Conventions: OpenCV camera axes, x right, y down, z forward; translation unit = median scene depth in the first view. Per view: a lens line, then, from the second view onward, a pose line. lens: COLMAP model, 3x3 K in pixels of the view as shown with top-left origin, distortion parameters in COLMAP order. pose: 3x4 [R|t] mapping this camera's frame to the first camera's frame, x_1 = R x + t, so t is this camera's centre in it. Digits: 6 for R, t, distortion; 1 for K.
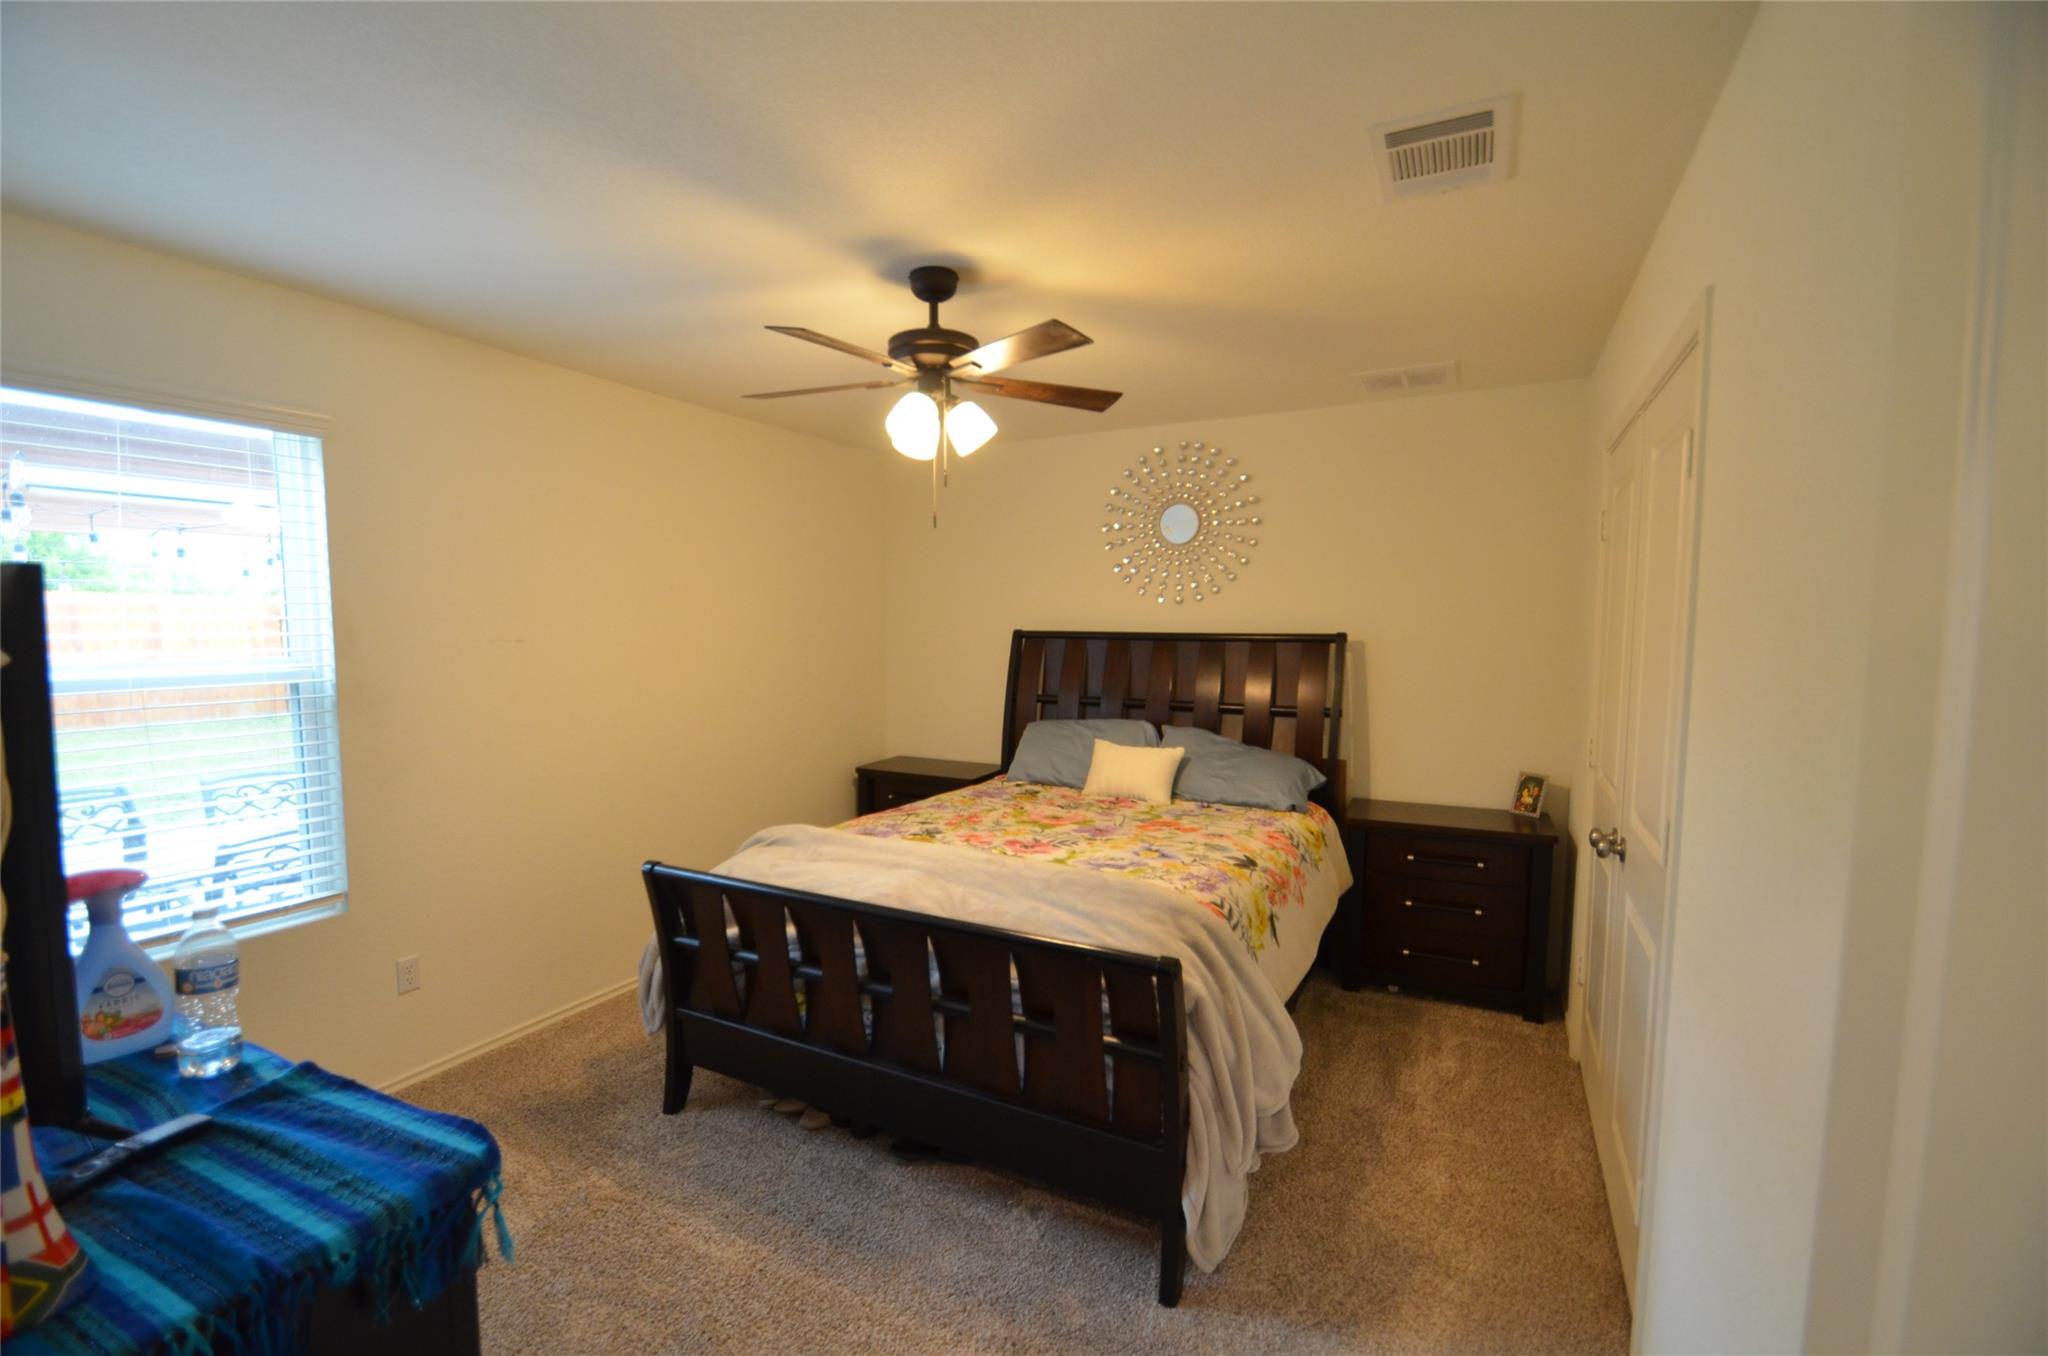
lens RADIAL K [[897.0, 0, 983.7], [0, 897.0, 703.3], [0, 0, 1]] dist [0.009905, -0.014396]
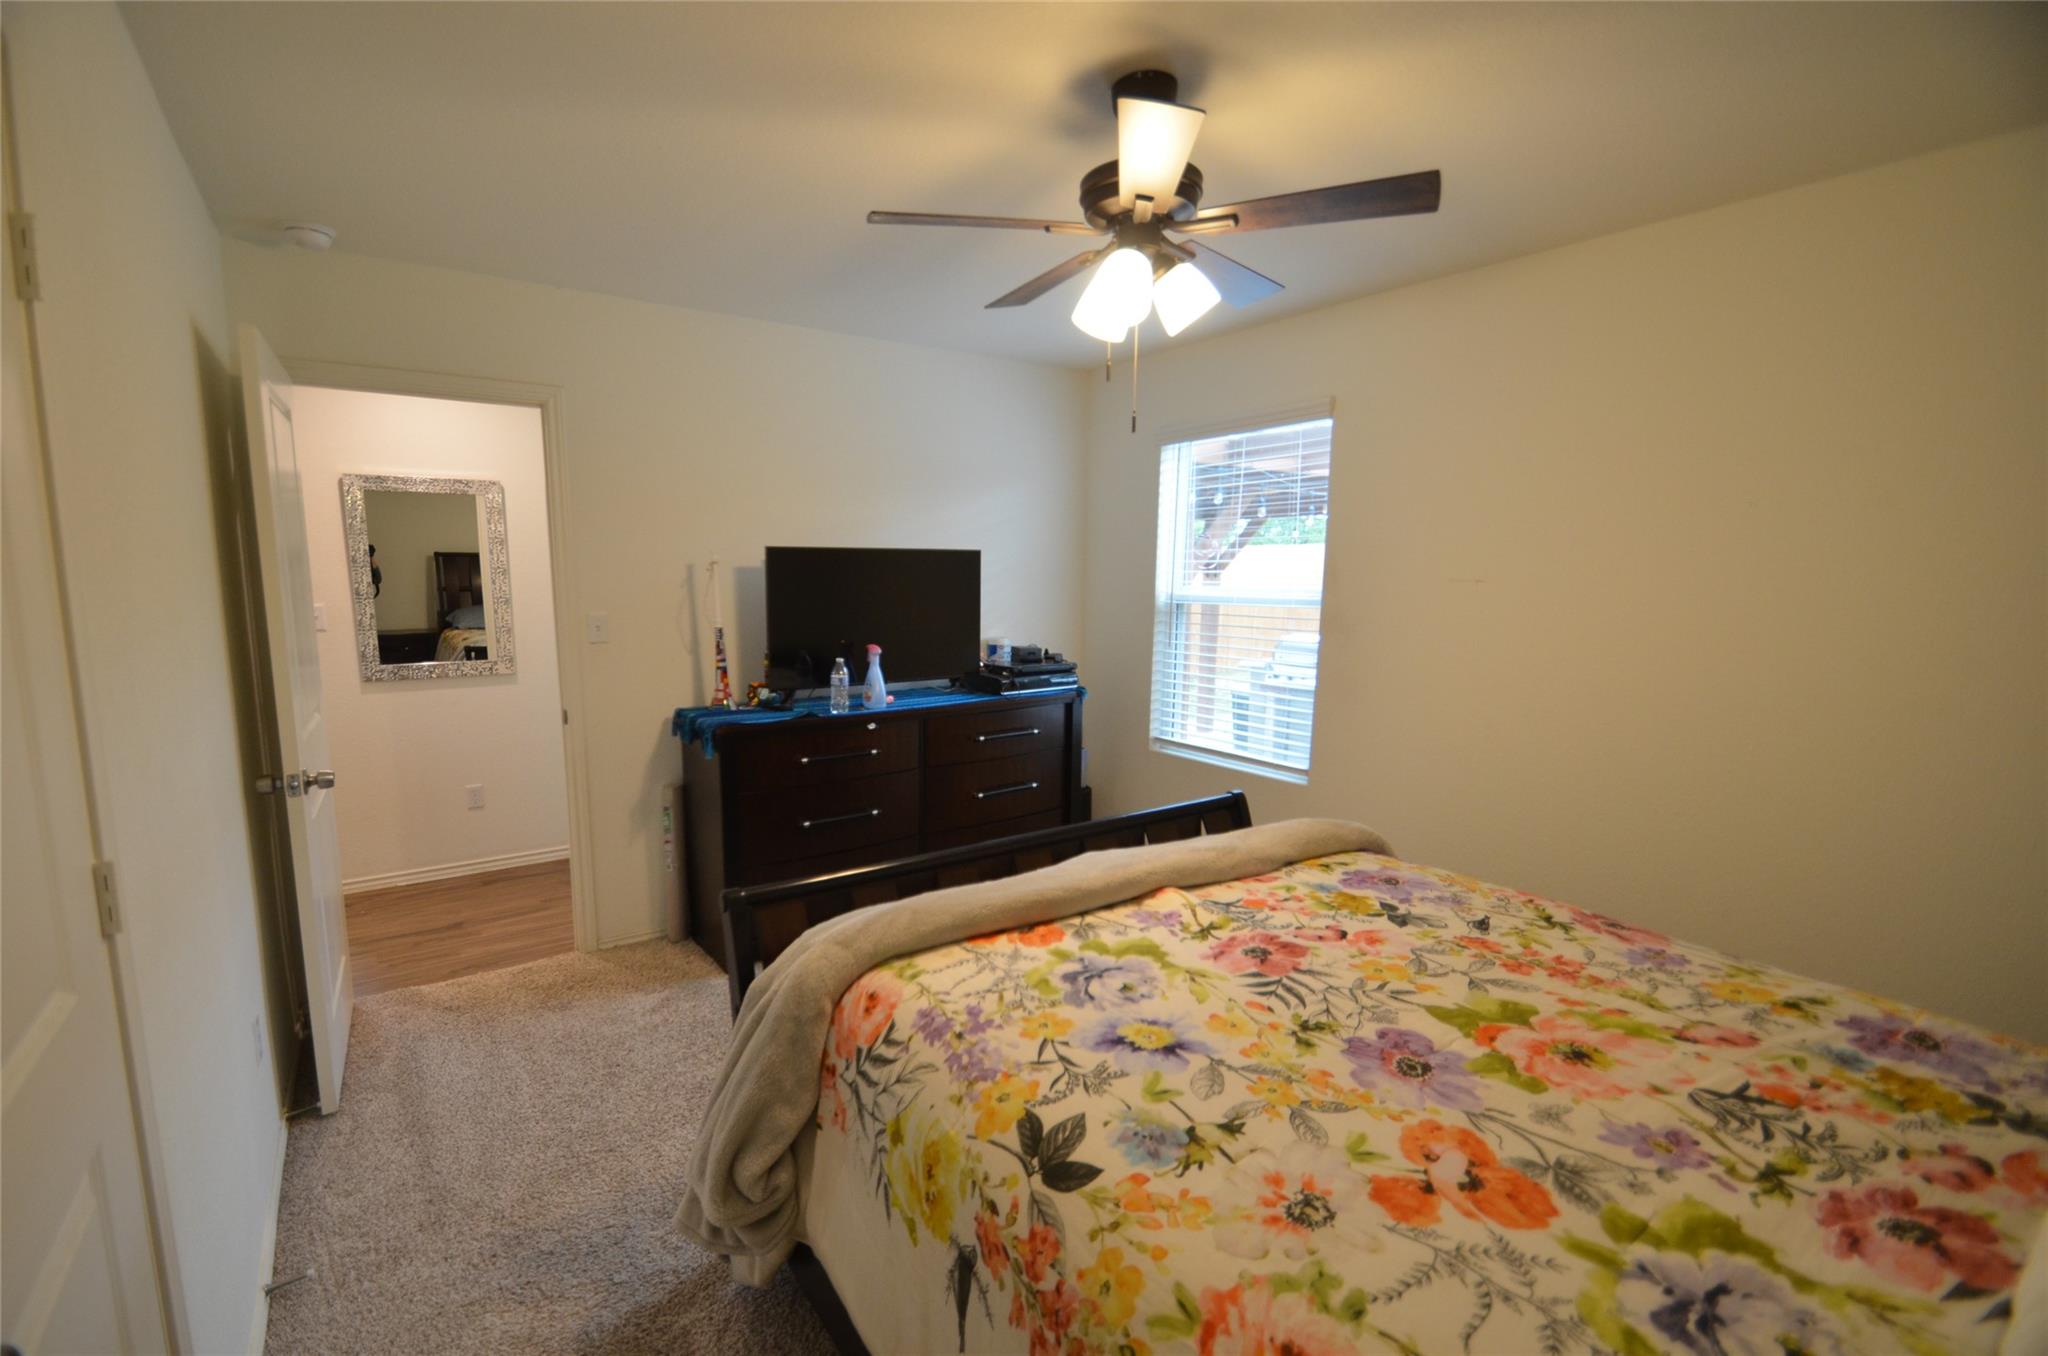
lens RADIAL K [[897.0, 0, 983.7], [0, 897.0, 703.3], [0, 0, 1]] dist [0.009905, -0.014396]
pose [[-0.461561, 0.129275, -0.877639, 0.637140], [-0.074142, 0.980242, 0.183380, -0.090576], [0.884005, 0.149711, -0.442856, 1.129851]]
